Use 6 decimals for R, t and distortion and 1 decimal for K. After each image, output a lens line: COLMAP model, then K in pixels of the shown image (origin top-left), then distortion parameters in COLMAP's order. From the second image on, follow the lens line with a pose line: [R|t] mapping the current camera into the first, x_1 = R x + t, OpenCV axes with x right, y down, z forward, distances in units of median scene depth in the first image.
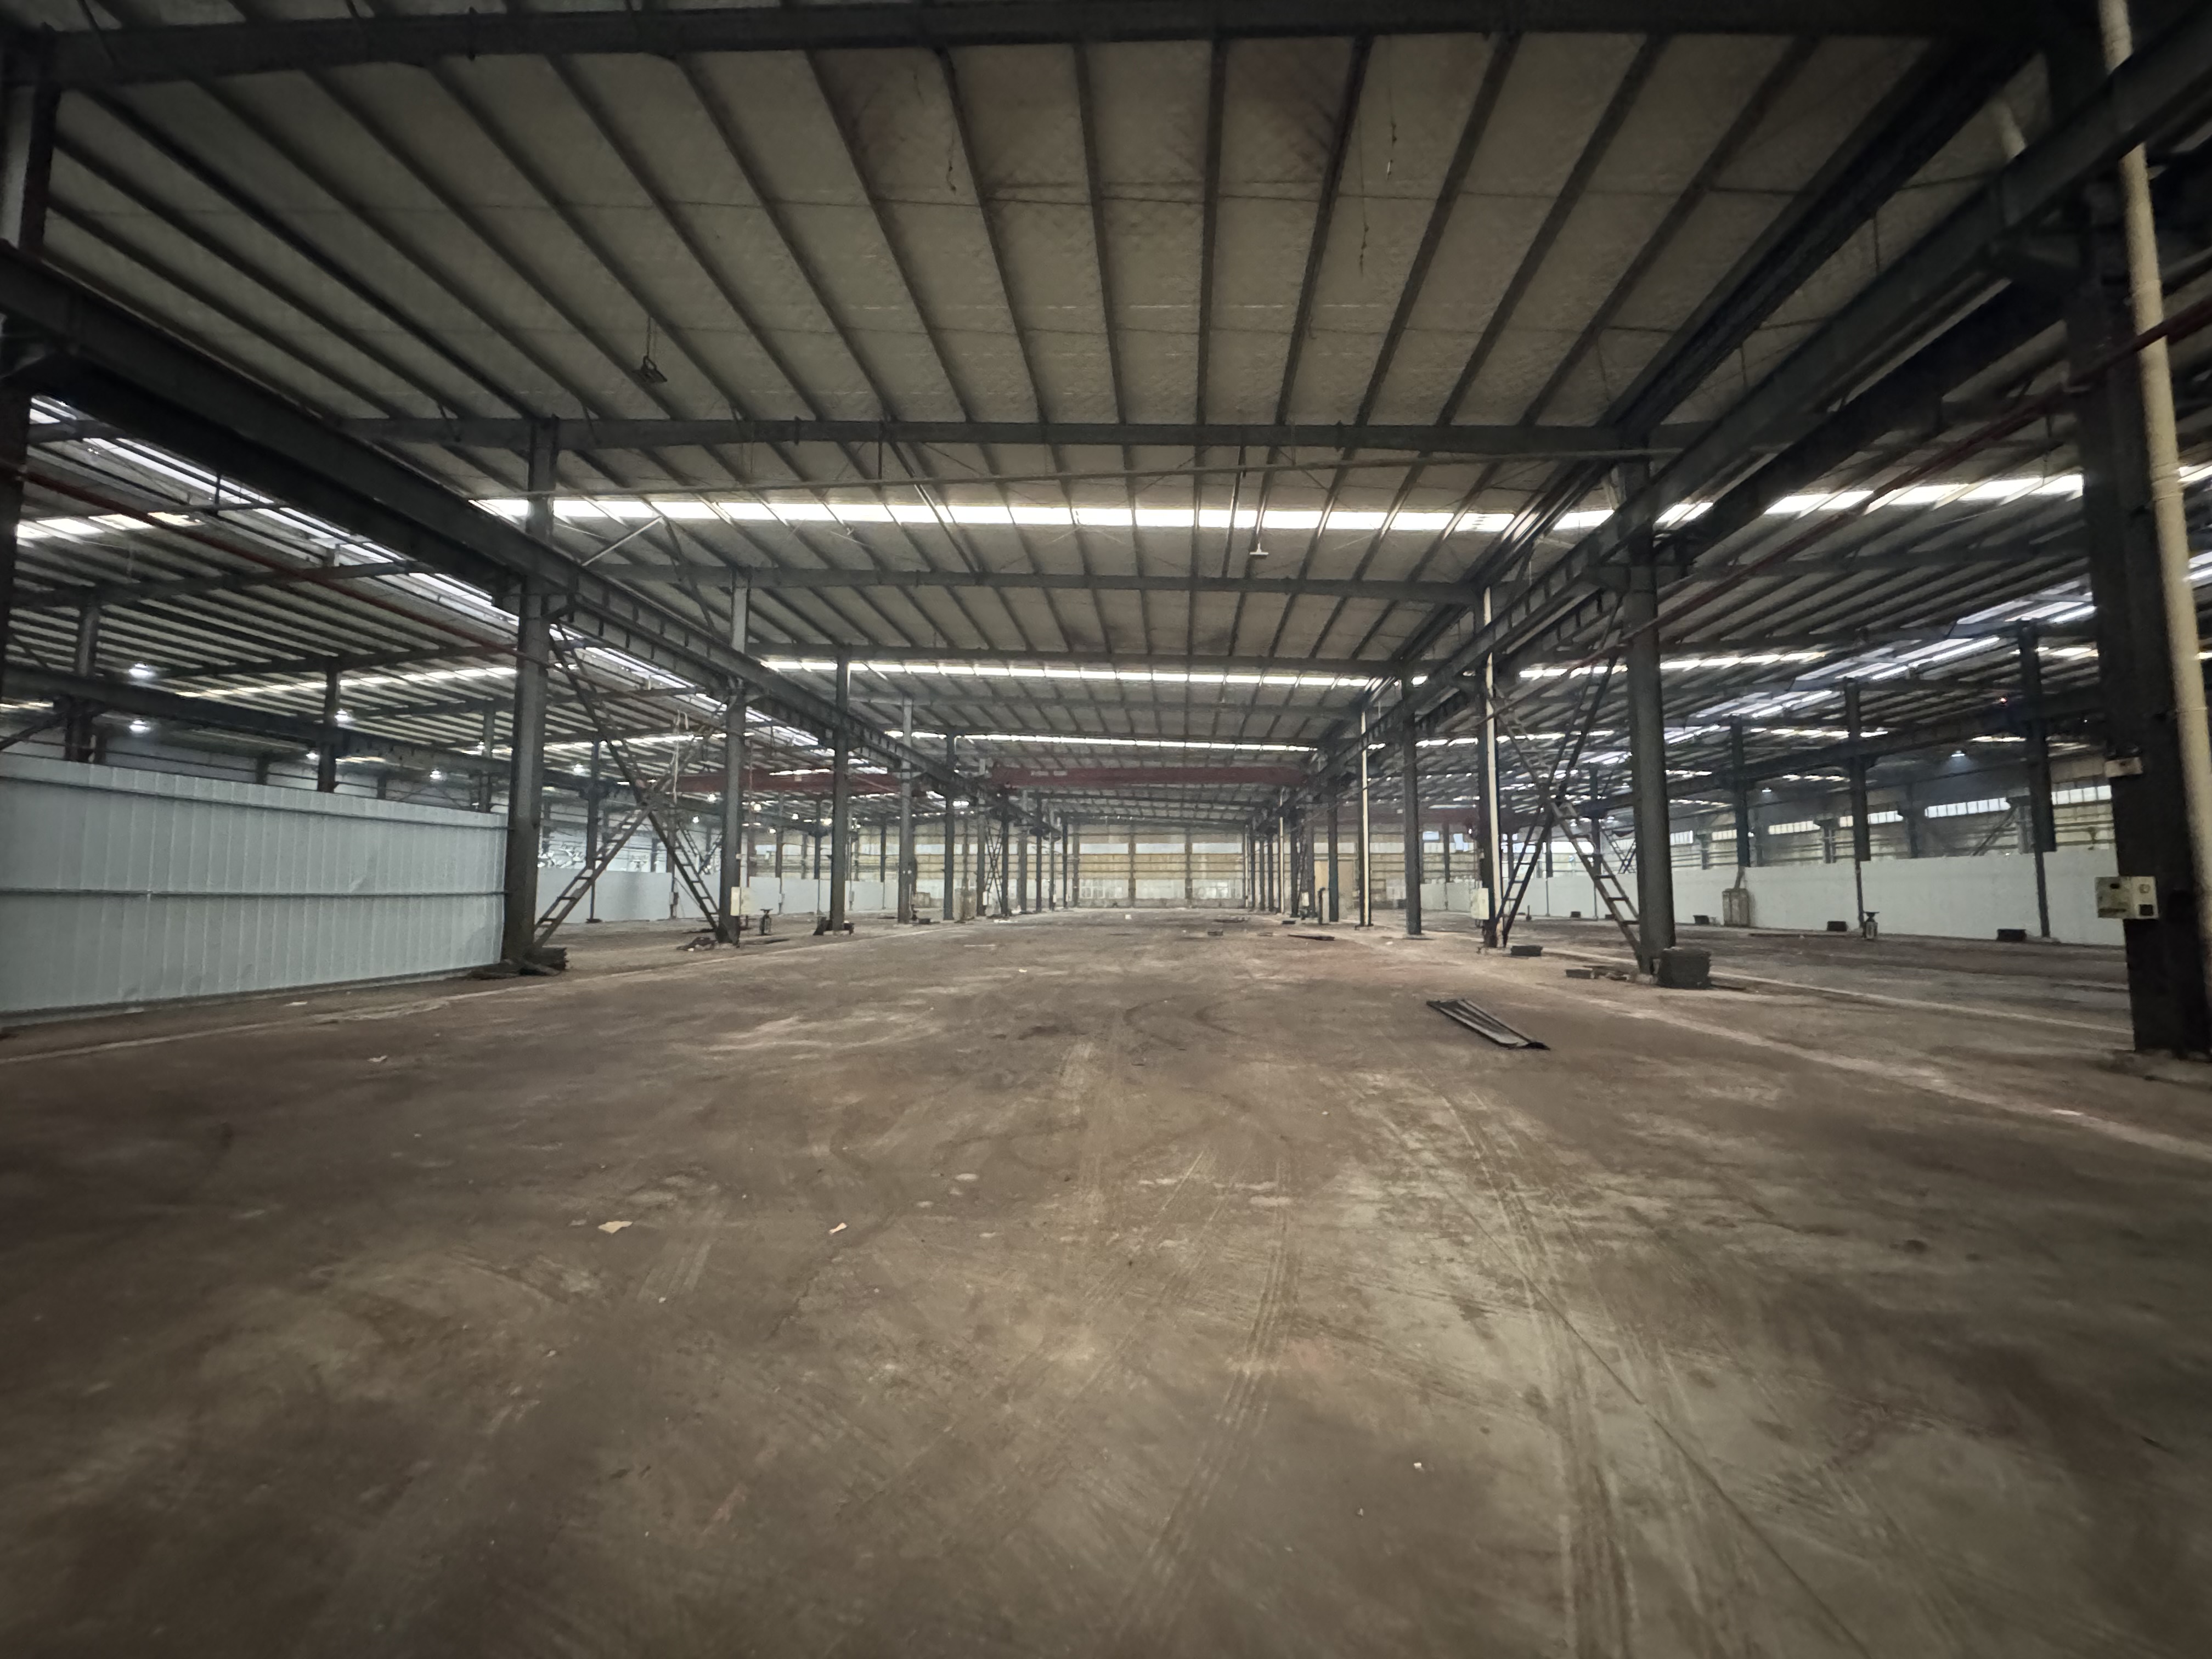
lens RADIAL K [[883.0, 0, 1106.9], [0, 883.0, 823.3], [0, 0, 1]] dist [0.001457, 0.000400]
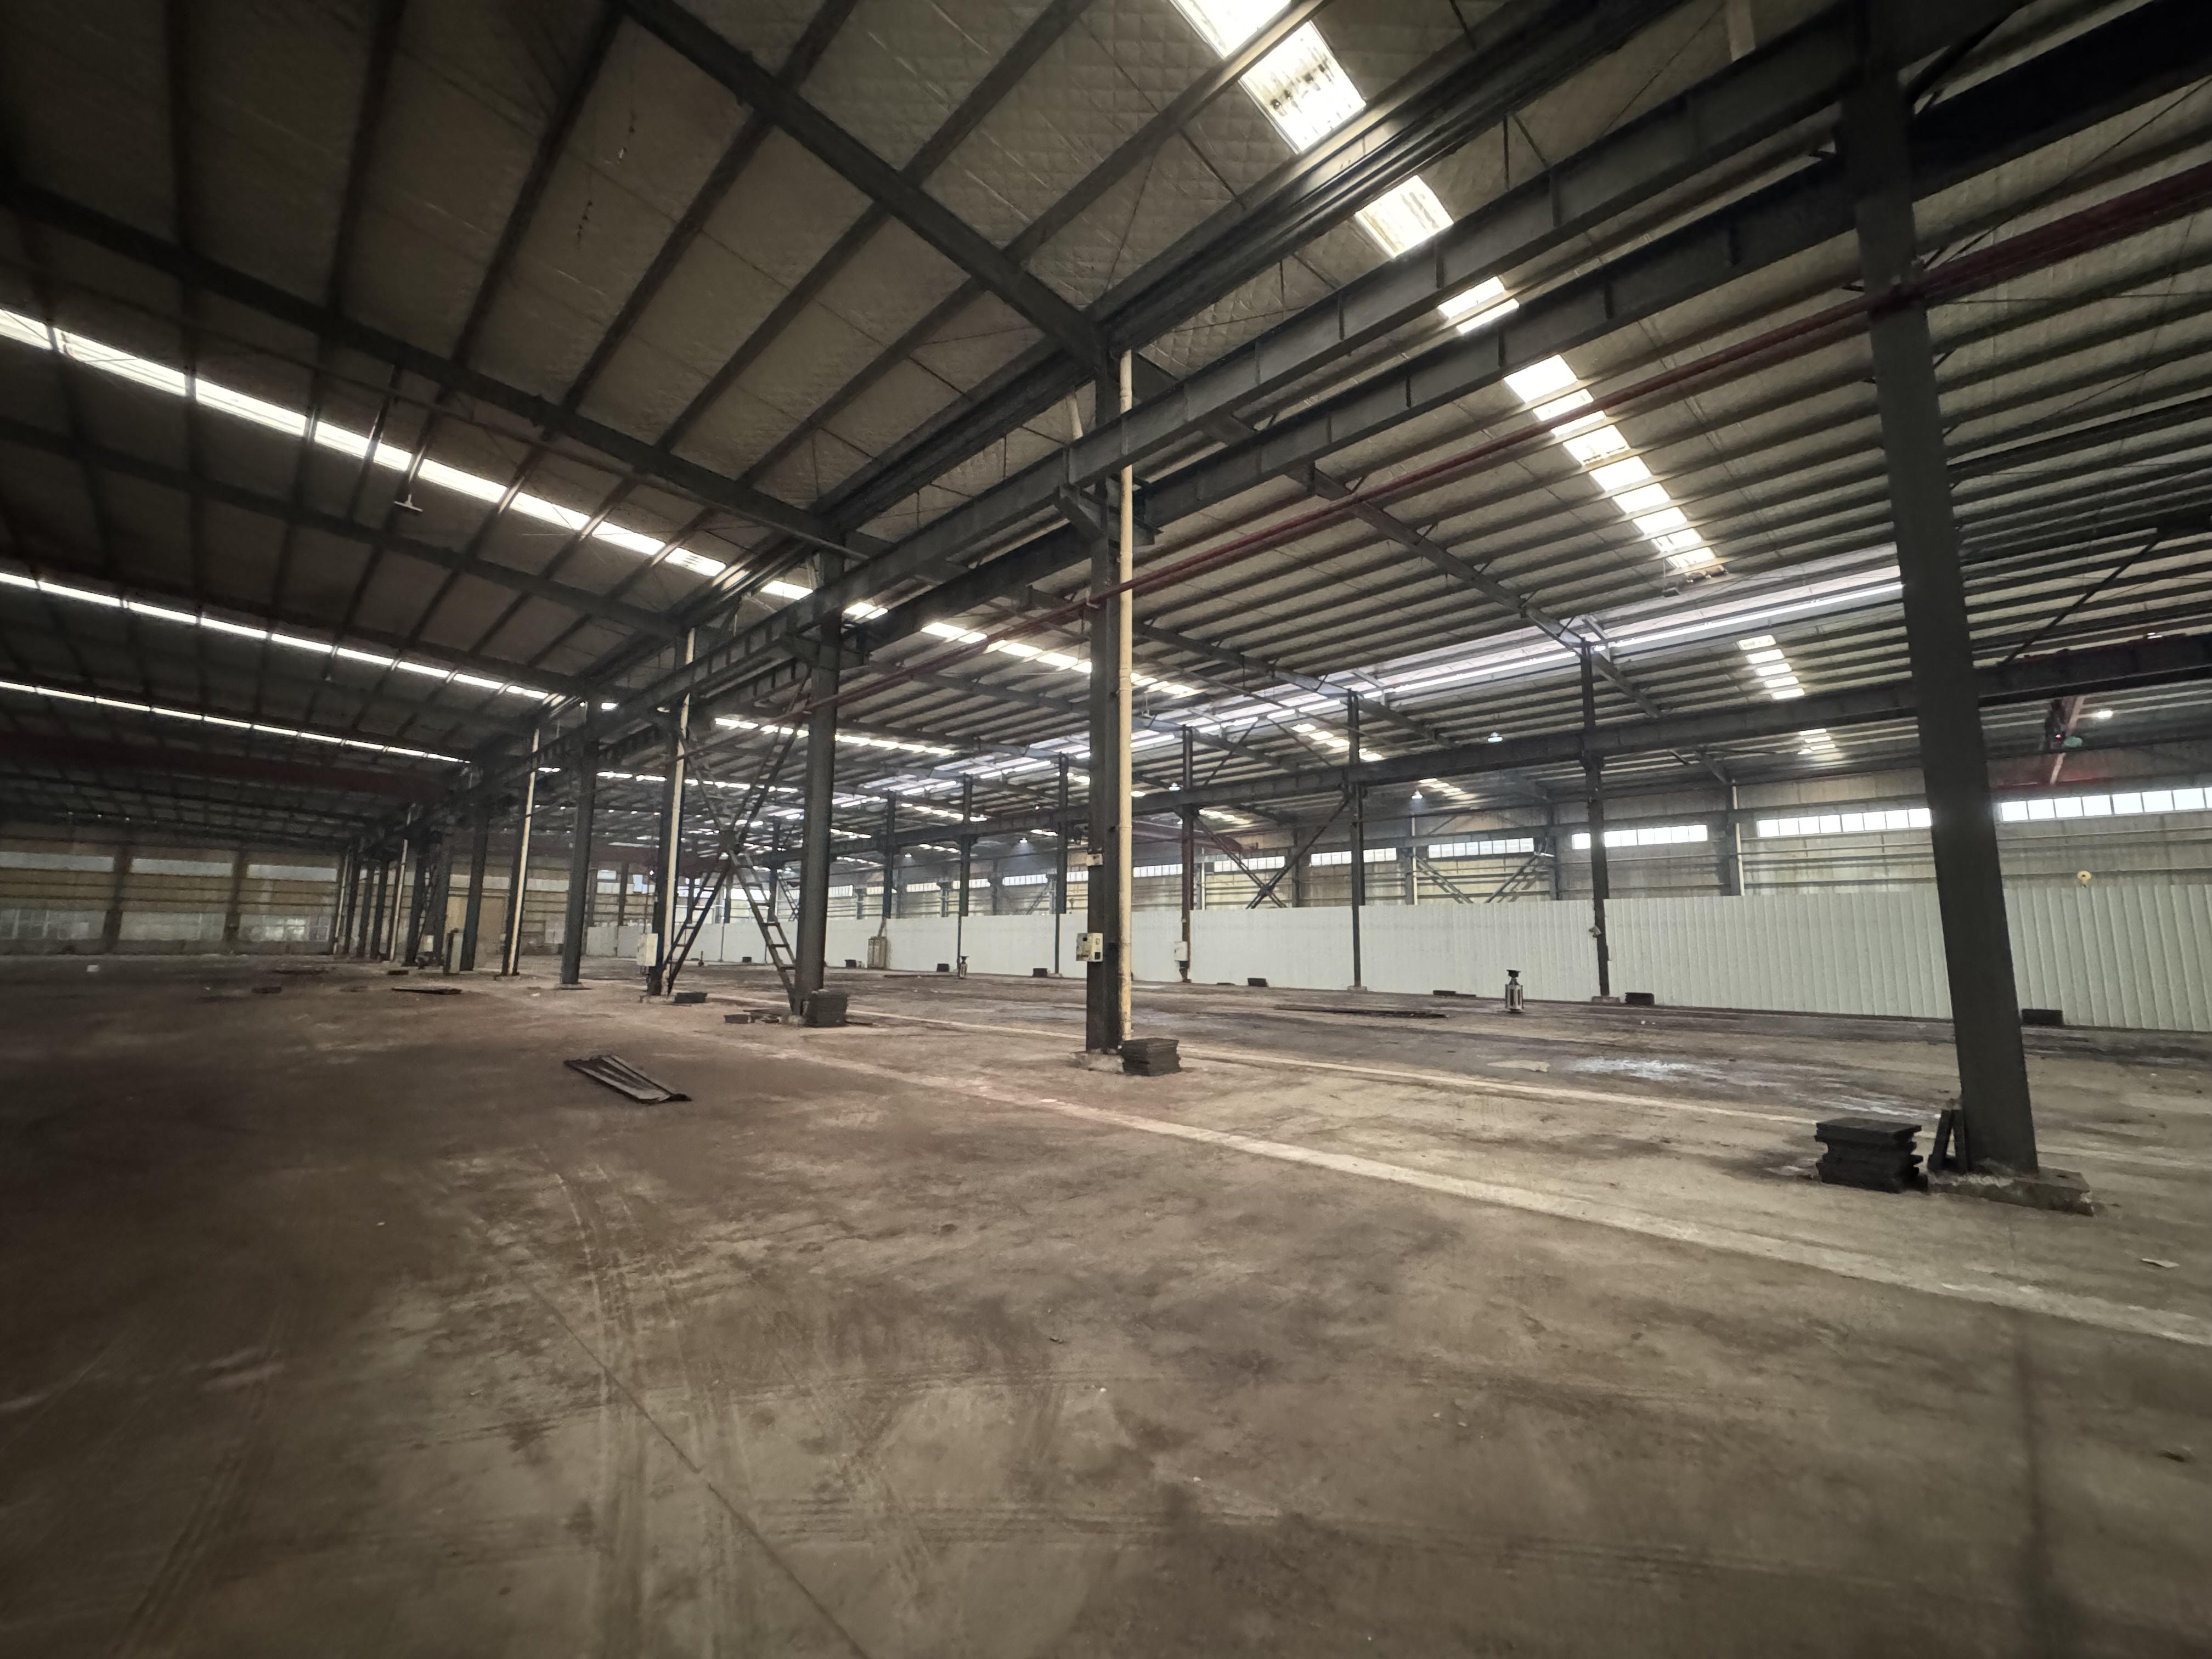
lens RADIAL K [[883.0, 0, 1106.9], [0, 883.0, 823.3], [0, 0, 1]] dist [0.001457, 0.000400]
pose [[0.649347, 0.109127, 0.752622, 0.013594], [-0.071345, 0.994028, -0.082574, -0.001147], [-0.757138, -0.000077, 0.653255, 0.003366]]
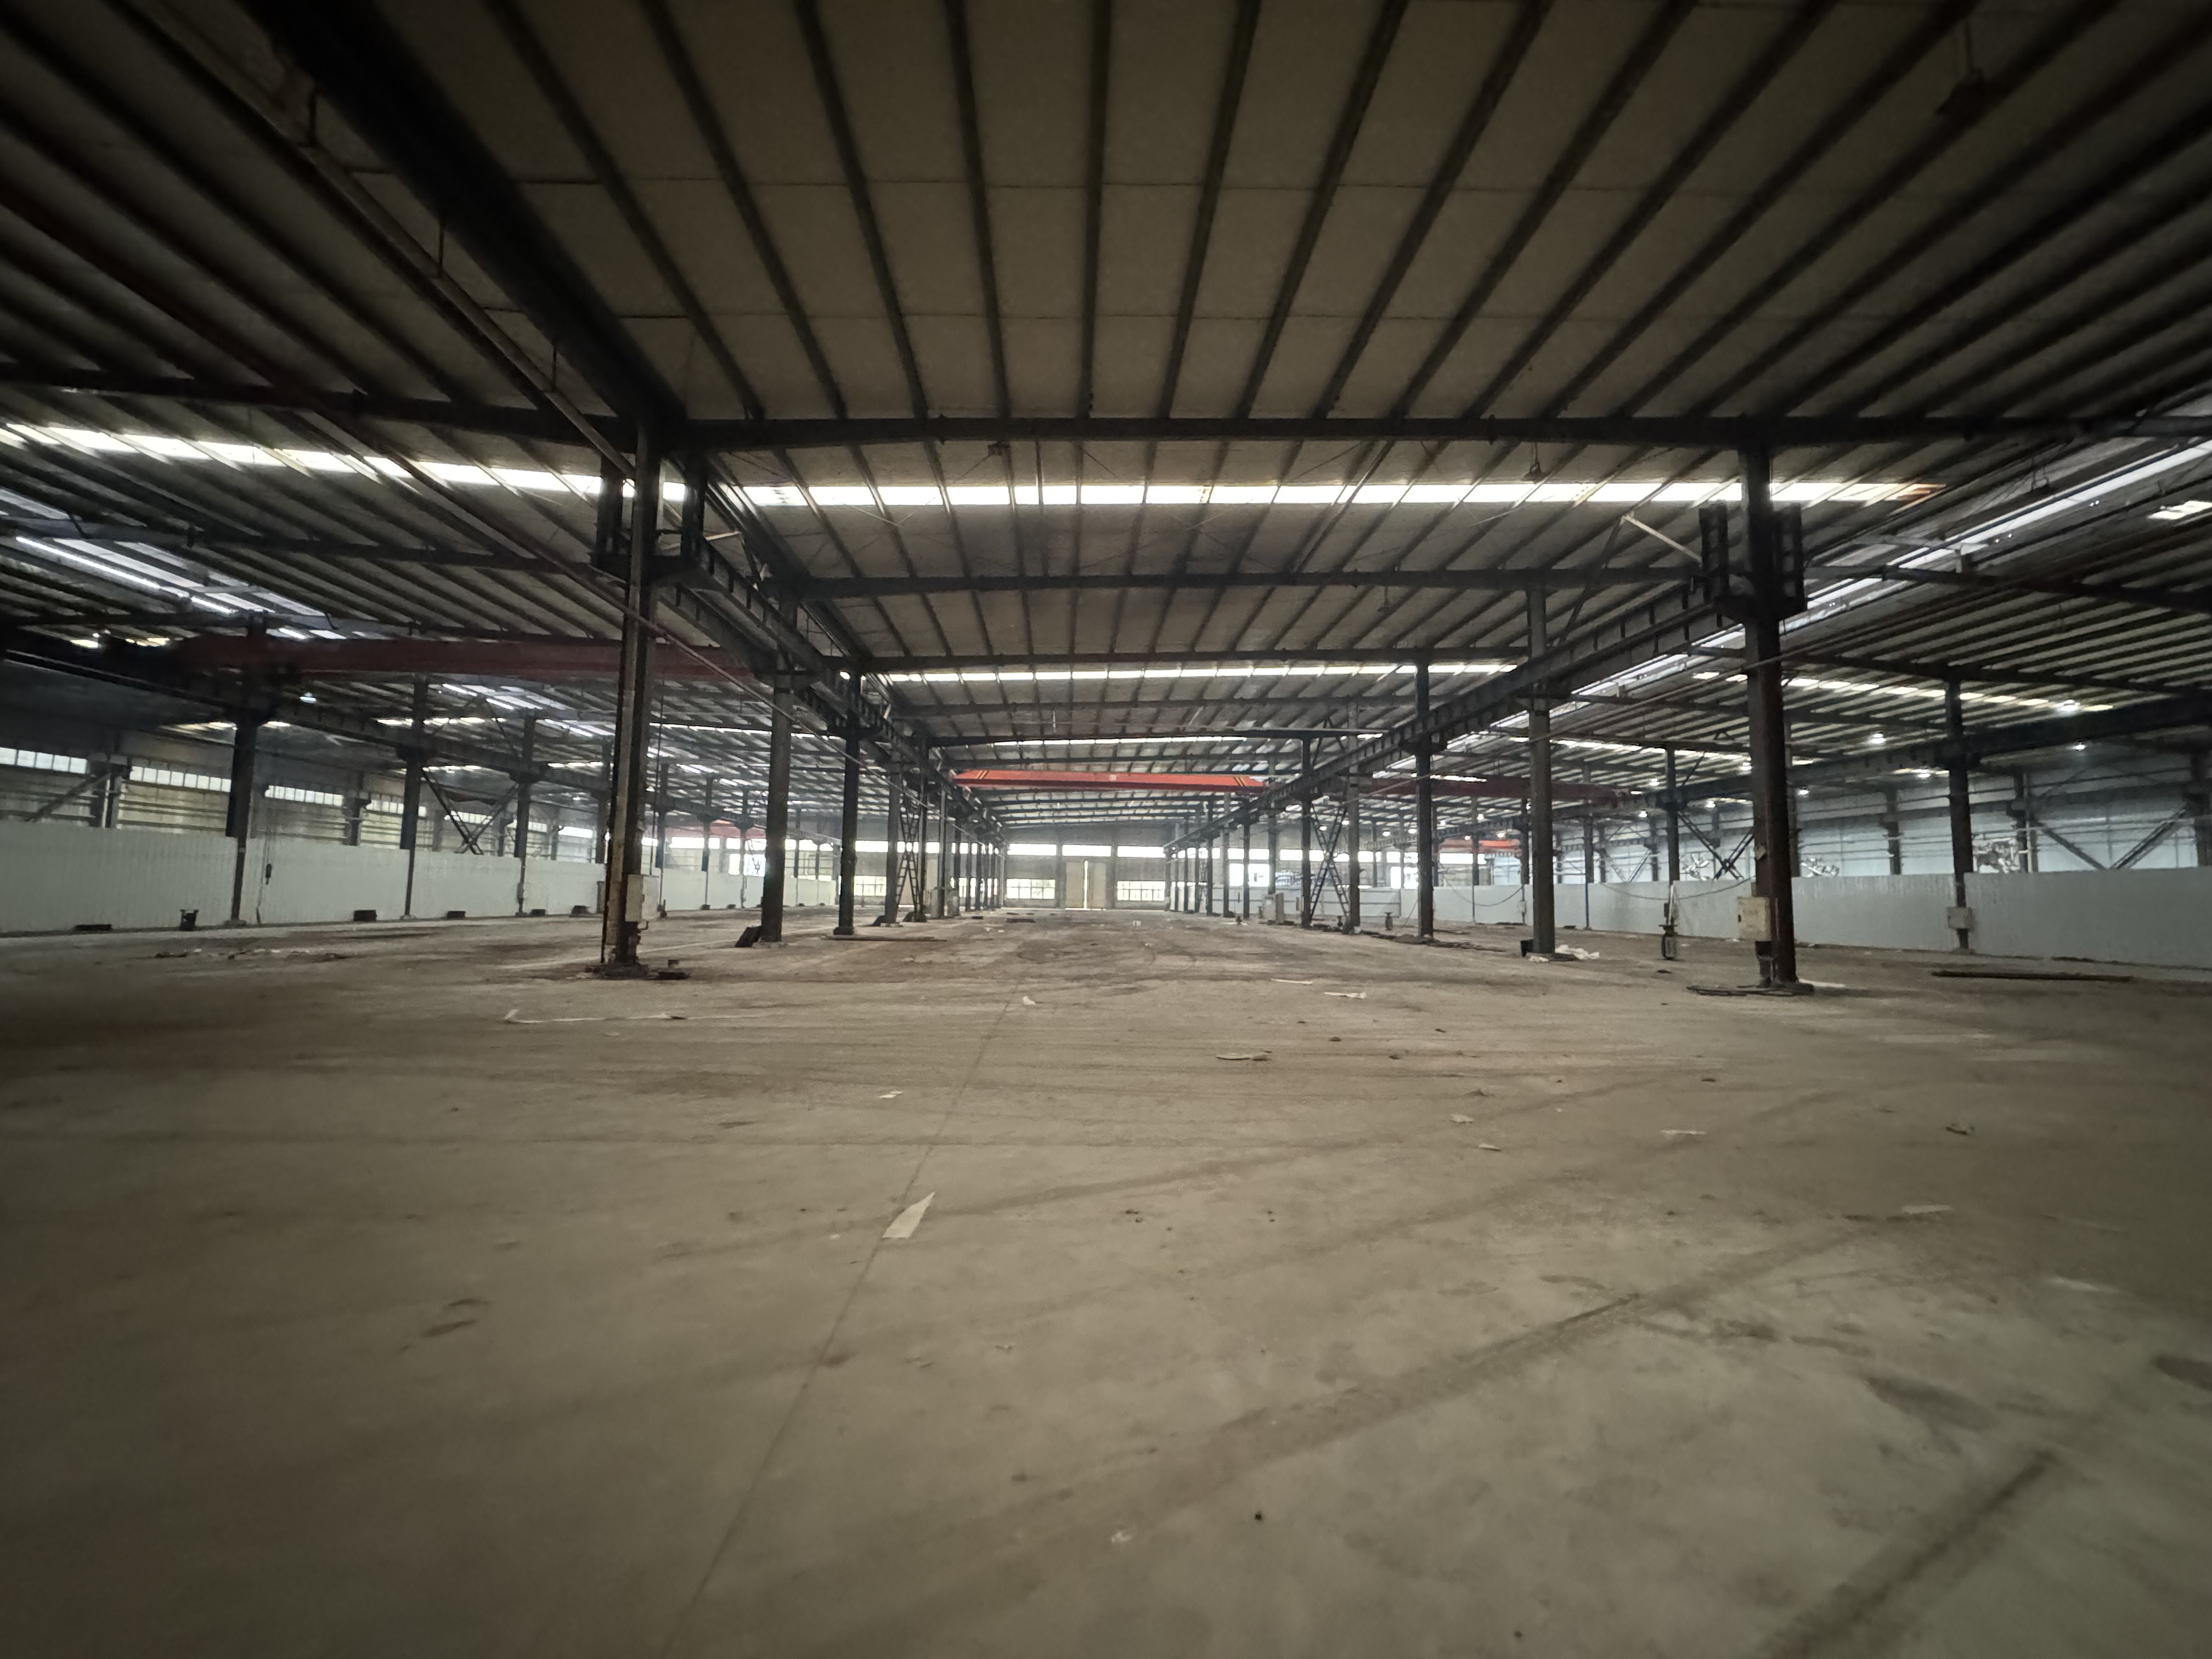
lens RADIAL K [[883.0, 0, 1106.9], [0, 883.0, 823.3], [0, 0, 1]] dist [0.001457, 0.000400]
pose [[-0.991707, -0.029507, -0.125087, 0.346095], [-0.008641, 0.986393, -0.164177, 0.310374], [0.128229, -0.161735, -0.978468, 3.798677]]
